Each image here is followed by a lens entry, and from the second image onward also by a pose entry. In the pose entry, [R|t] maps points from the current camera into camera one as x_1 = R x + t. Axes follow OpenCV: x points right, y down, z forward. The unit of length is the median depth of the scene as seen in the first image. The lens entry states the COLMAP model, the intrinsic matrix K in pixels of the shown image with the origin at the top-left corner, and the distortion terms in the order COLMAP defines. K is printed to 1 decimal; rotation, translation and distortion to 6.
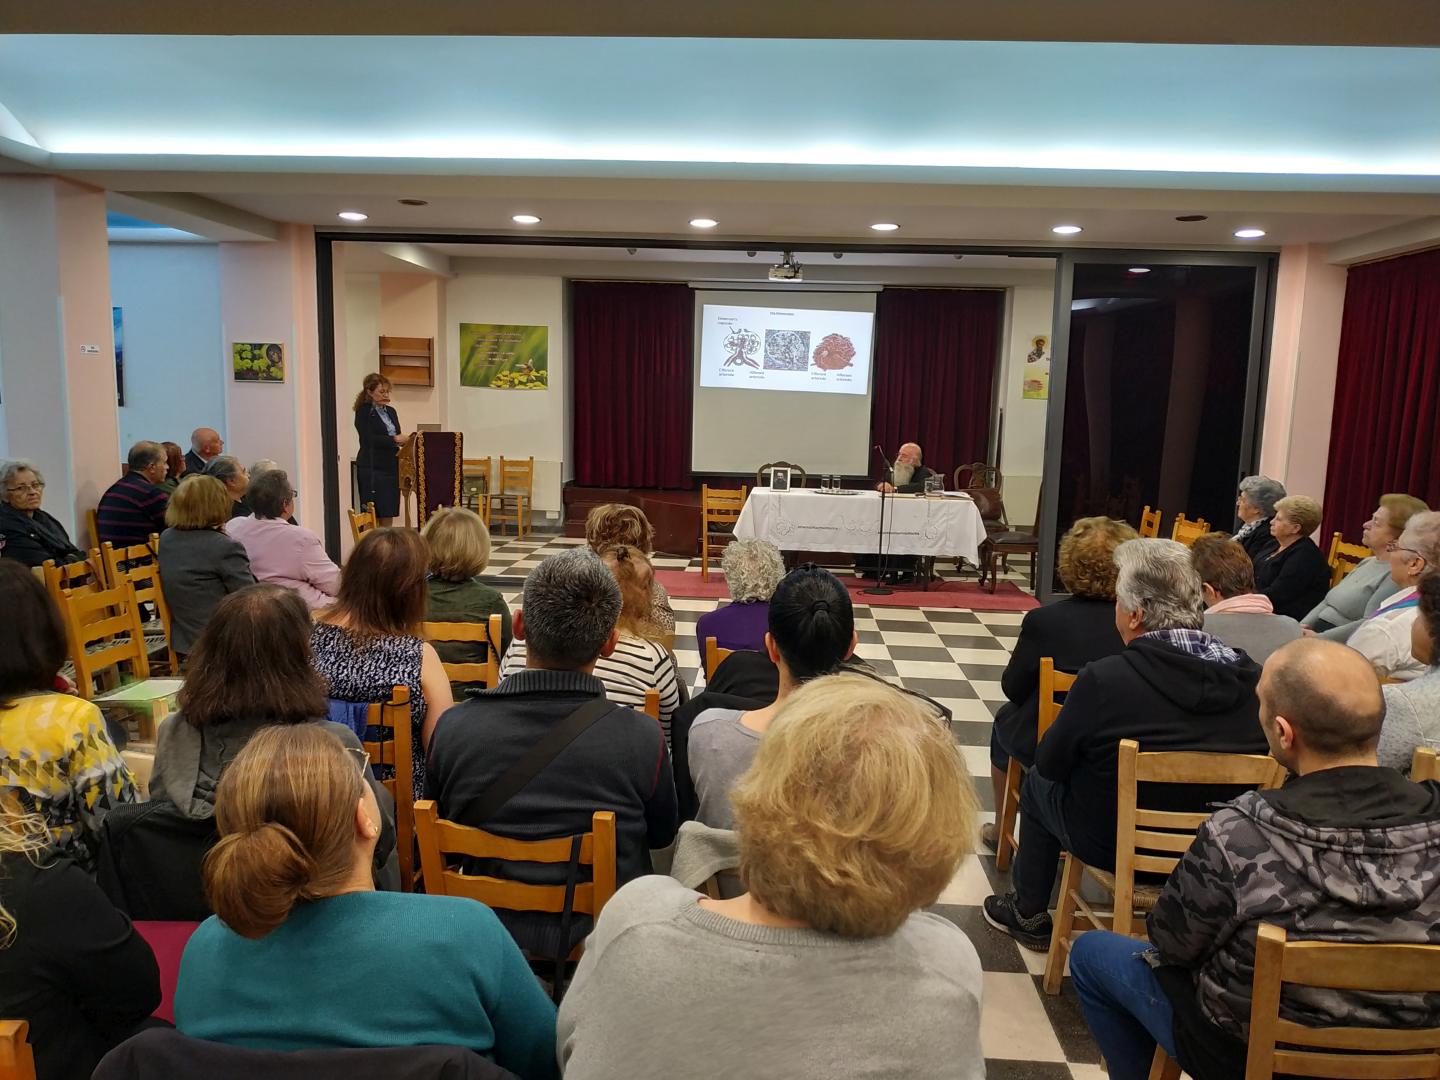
lens RADIAL K [[1011.0, 0, 720.0], [0, 1011.0, 540.0], [0, 0, 1]] dist [0.026348, -0.051742]
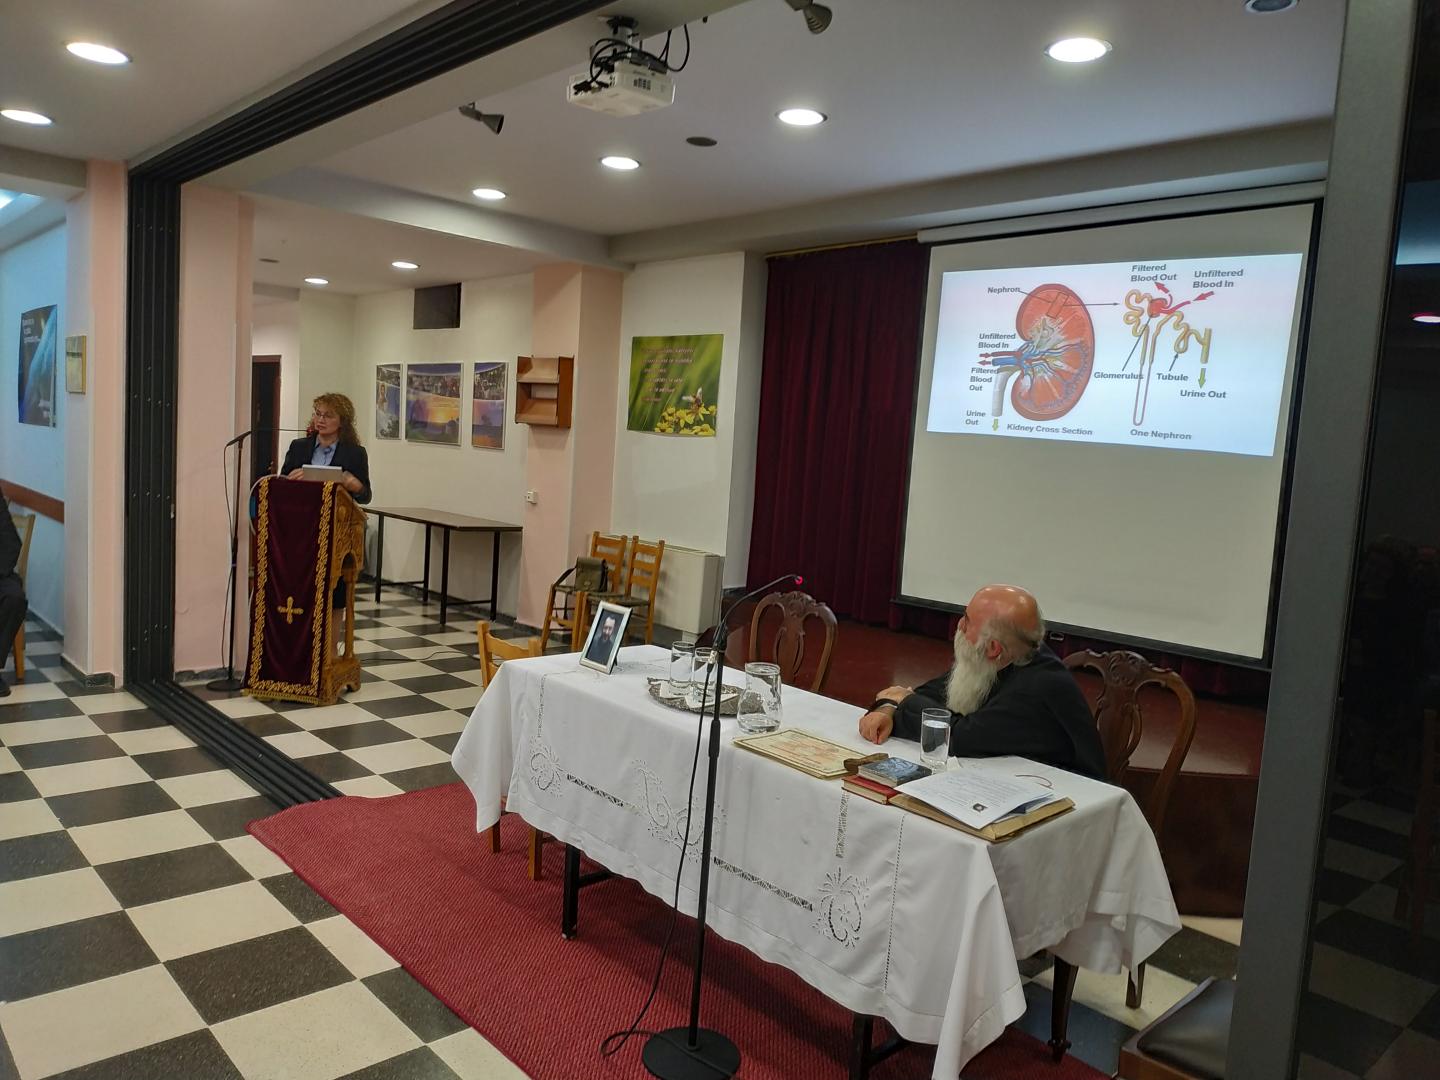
lens RADIAL K [[1012.8, 0, 716.6], [0, 1012.8, 565.9], [0, 0, 1]] dist [0.007074, 0.001102]
pose [[0.738684, 0.097805, -0.666918, 0.250081], [-0.139539, 0.990173, -0.009343, -0.064962], [0.659450, 0.099962, 0.745072, 0.549837]]
